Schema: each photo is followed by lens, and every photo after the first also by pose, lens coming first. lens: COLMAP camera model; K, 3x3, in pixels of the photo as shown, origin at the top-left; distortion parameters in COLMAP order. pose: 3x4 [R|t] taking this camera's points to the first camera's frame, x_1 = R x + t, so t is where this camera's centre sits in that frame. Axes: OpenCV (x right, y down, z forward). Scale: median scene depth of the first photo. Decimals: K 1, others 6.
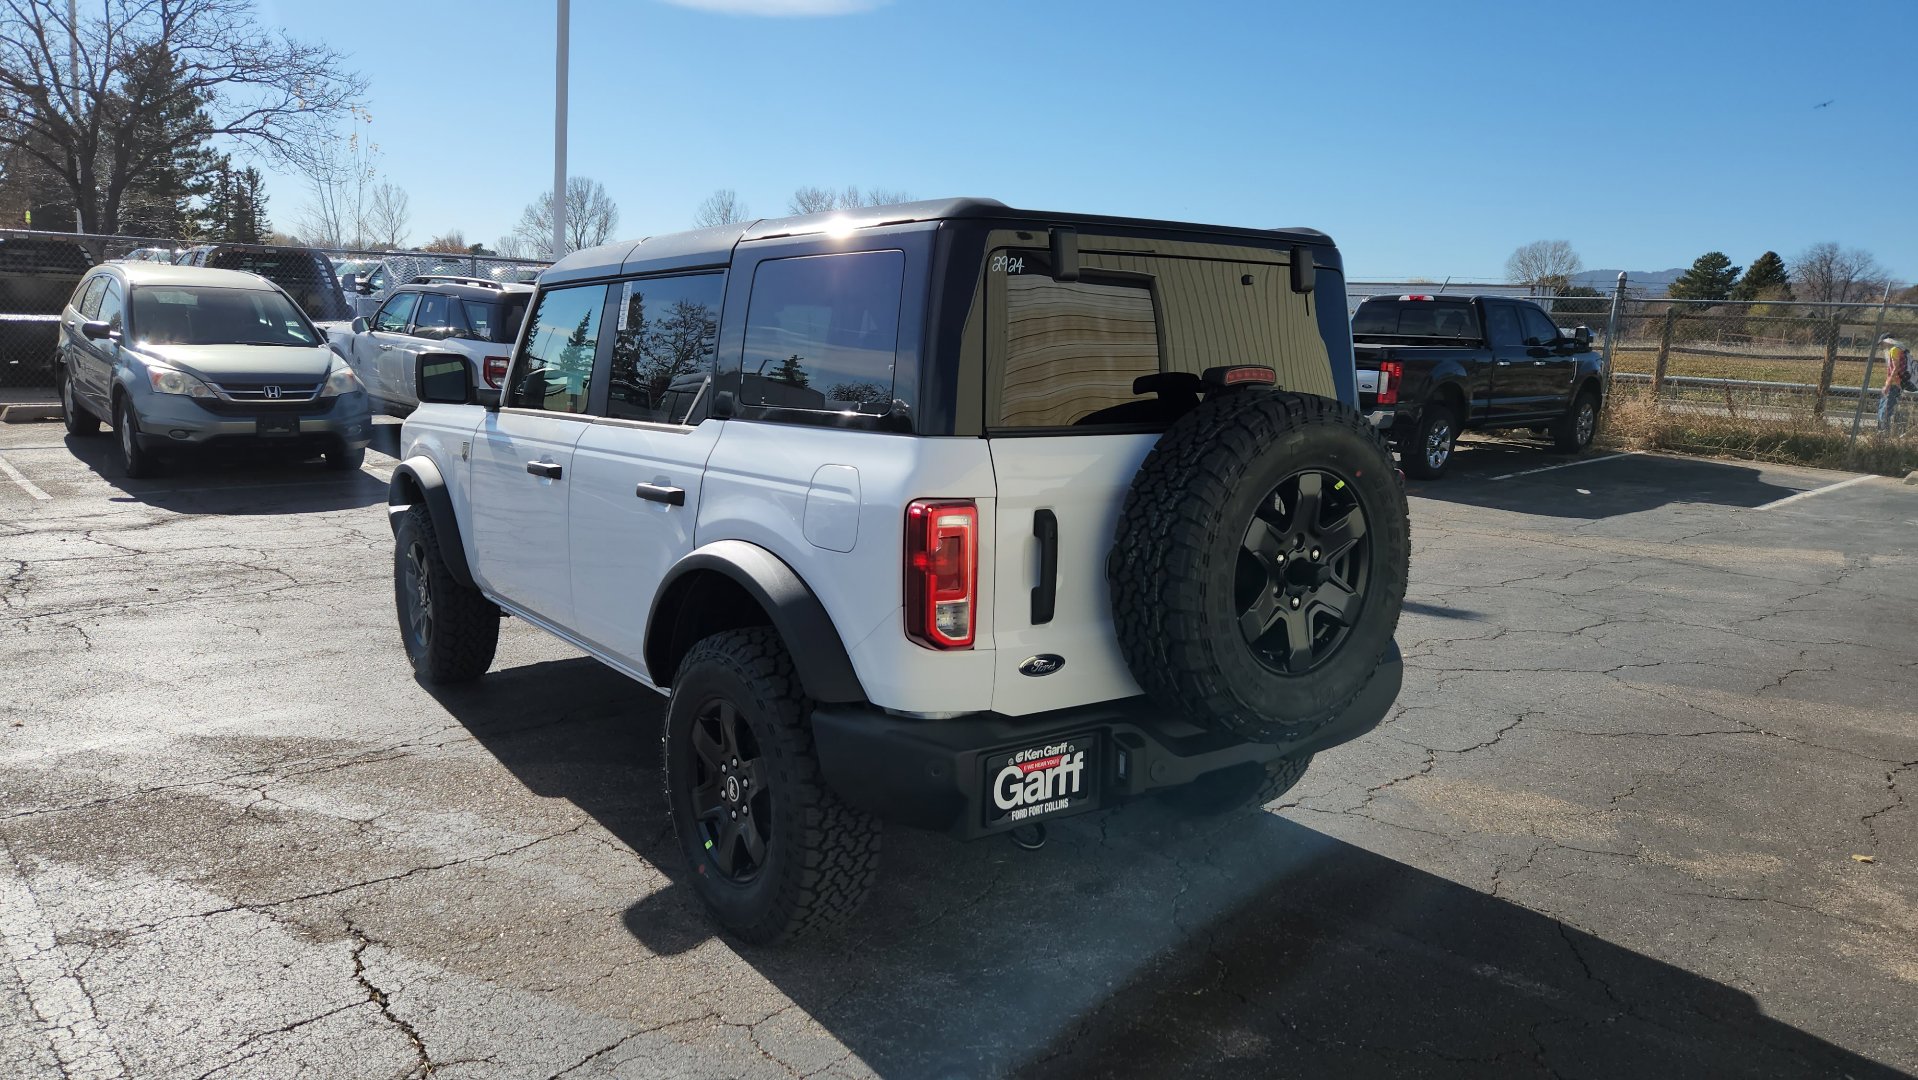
lens RADIAL K [[1284.2, 0, 930.6], [0, 1284.2, 549.8], [0, 0, 1]] dist [0.080015, -0.065367]
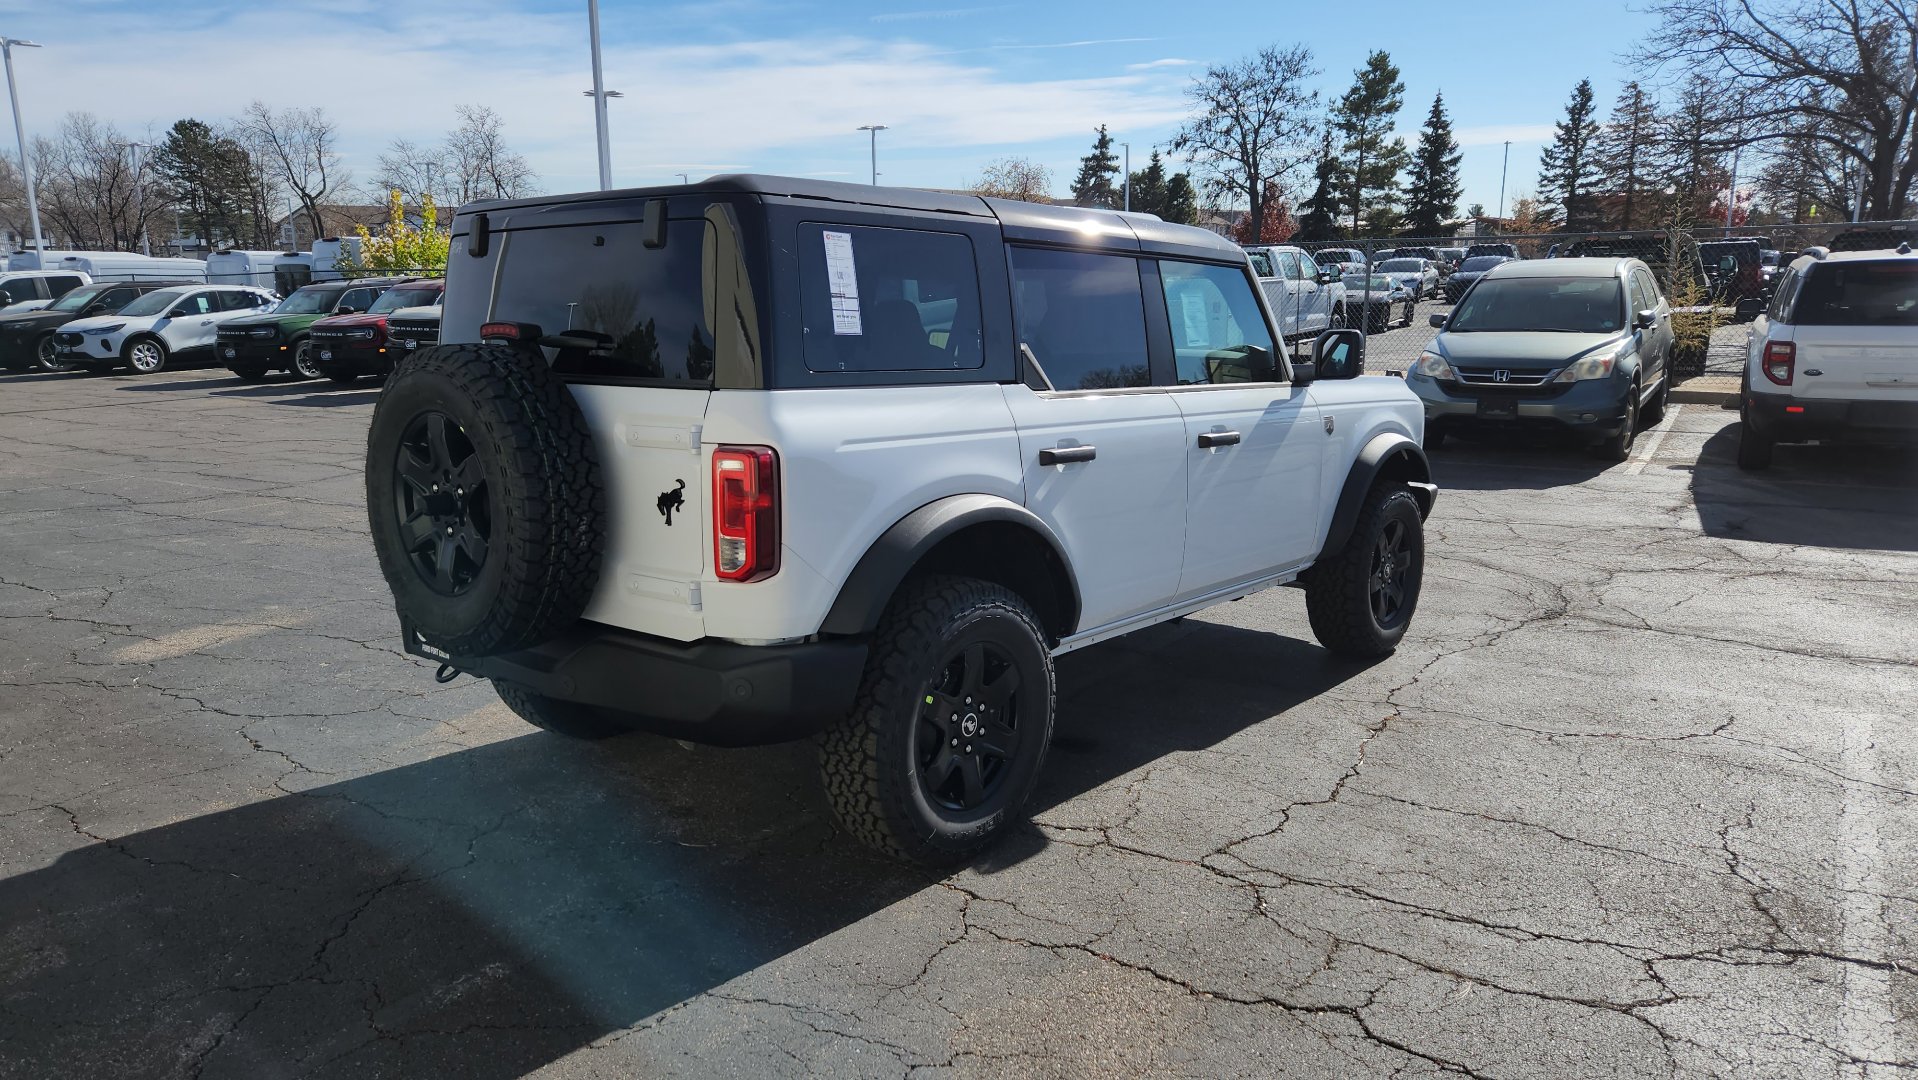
lens RADIAL K [[1284.2, 0, 930.6], [0, 1284.2, 549.8], [0, 0, 1]] dist [0.080015, -0.065367]
pose [[0.238987, 0.153799, -0.958766, 1.386788], [-0.152439, 0.981076, 0.119380, -0.133660], [0.958983, 0.117623, 0.257909, 1.056389]]
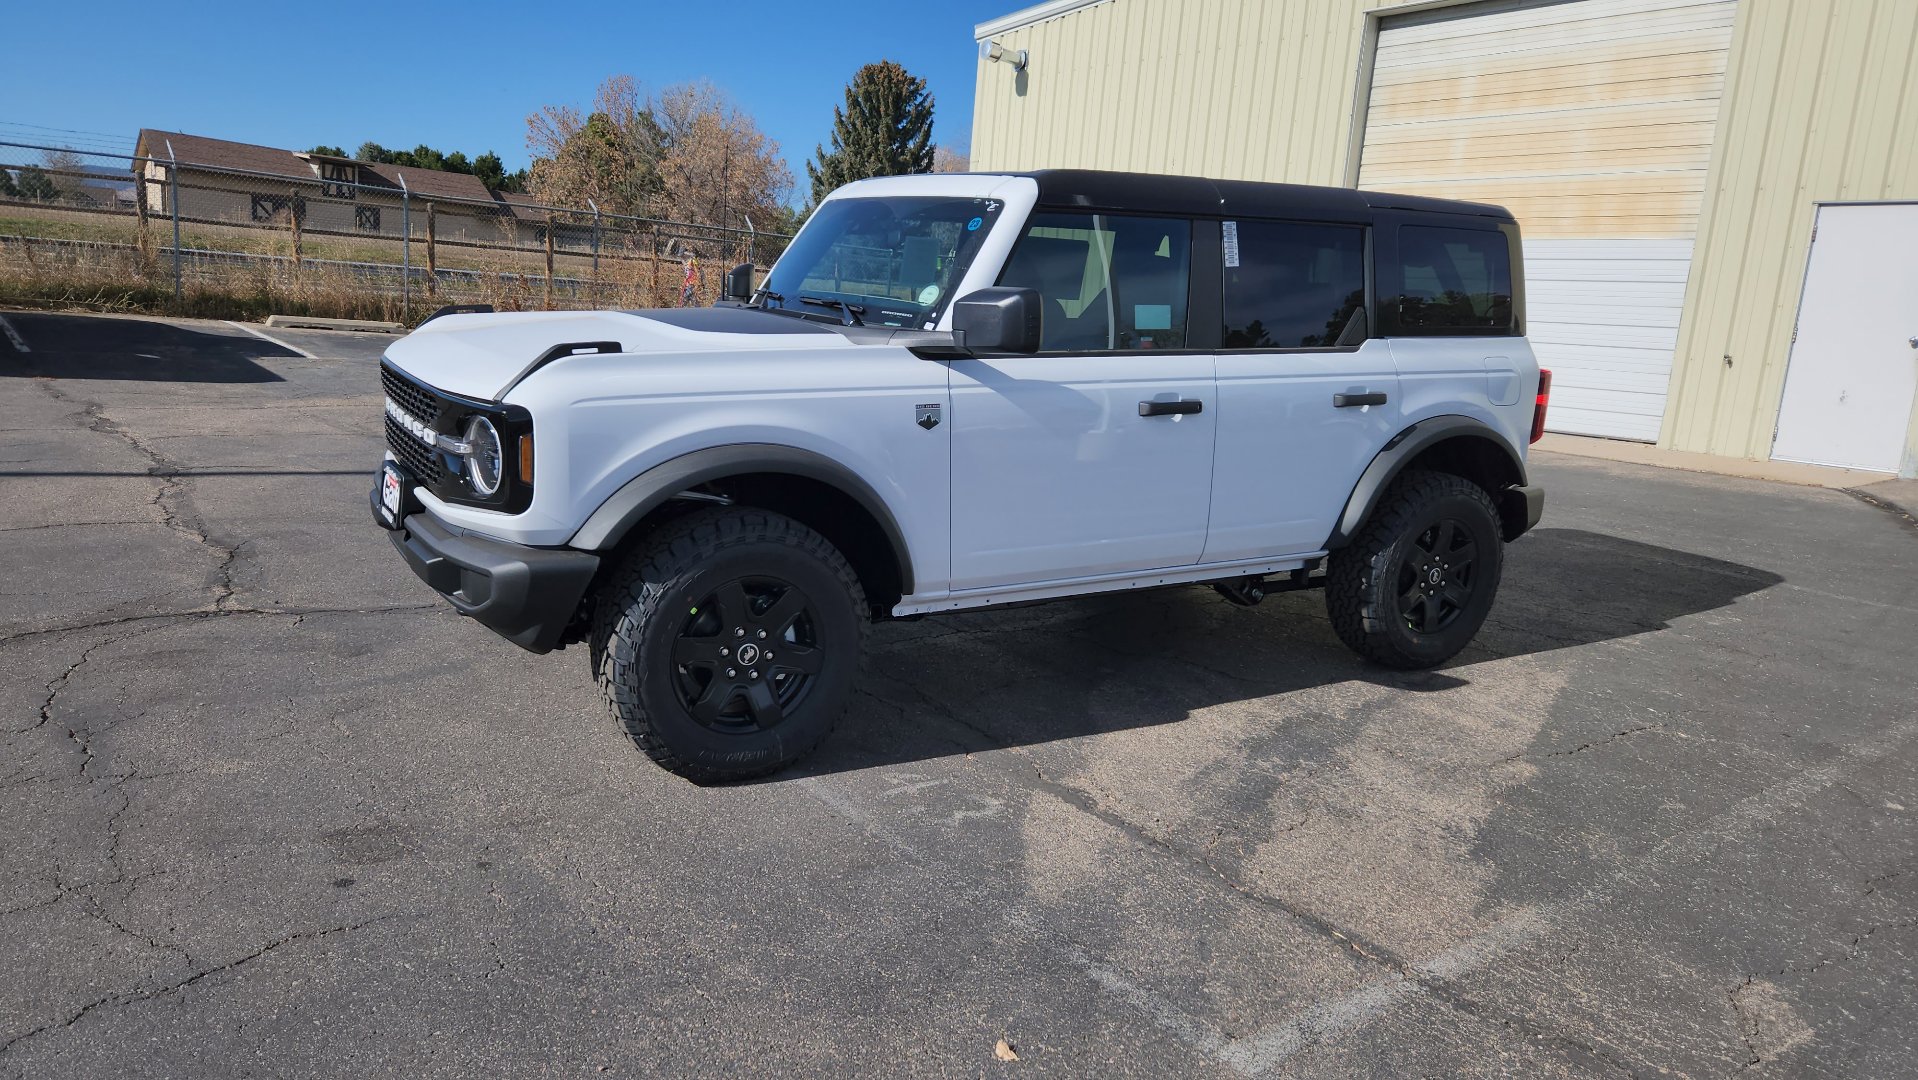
lens RADIAL K [[1271.0, 0, 930.0], [0, 1271.0, 535.8], [0, 0, 1]] dist [0.066643, -0.051980]
pose [[0.091709, -0.227198, 0.969521, -1.800003], [0.107185, 0.970219, 0.217223, -0.278140], [-0.990000, 0.083997, 0.113330, 1.511289]]
